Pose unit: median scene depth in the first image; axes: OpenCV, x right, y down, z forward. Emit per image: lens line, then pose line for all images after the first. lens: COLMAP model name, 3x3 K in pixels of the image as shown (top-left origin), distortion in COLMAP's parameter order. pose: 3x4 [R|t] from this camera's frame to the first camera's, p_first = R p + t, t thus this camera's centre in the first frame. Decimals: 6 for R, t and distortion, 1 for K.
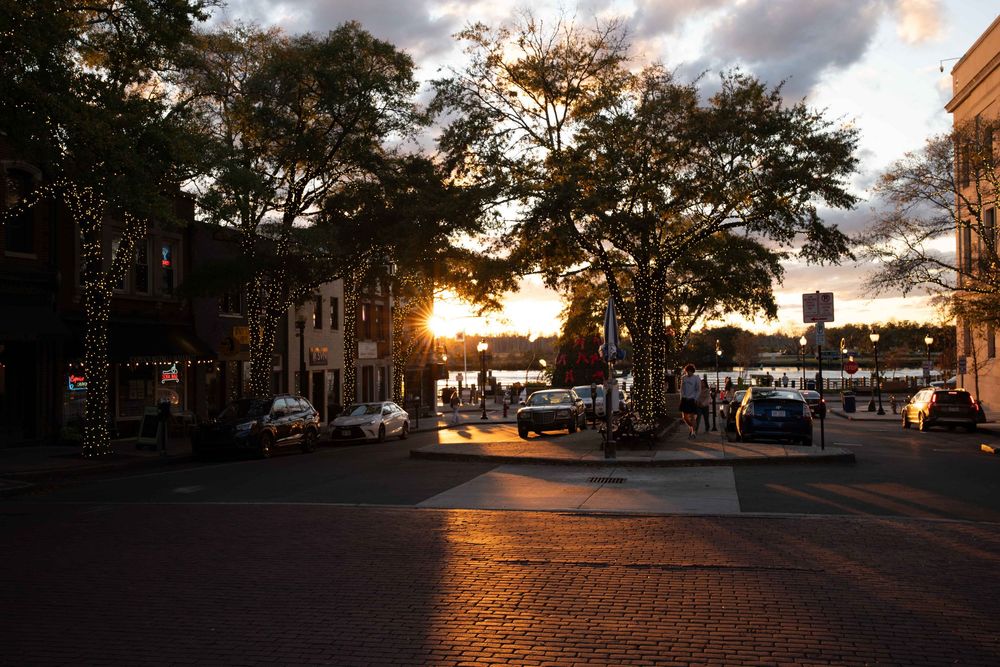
lens RADIAL K [[1012.4, 0, 500.0], [0, 1012.4, 333.5], [0, 0, 1]] dist [-0.008392, 0.005238]
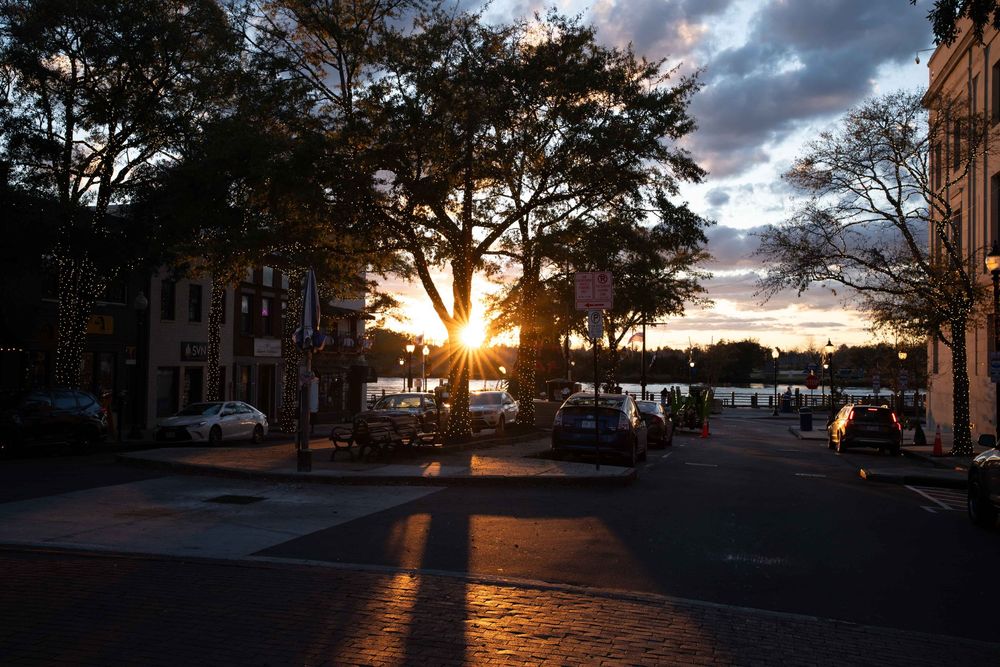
lens RADIAL K [[1012.4, 0, 500.0], [0, 1012.4, 333.5], [0, 0, 1]] dist [-0.008392, 0.005238]
pose [[0.999099, 0.025982, -0.033560, 0.152235], [-0.026349, 0.999597, -0.010556, 0.010573], [0.033272, 0.011431, 0.999381, 0.113700]]
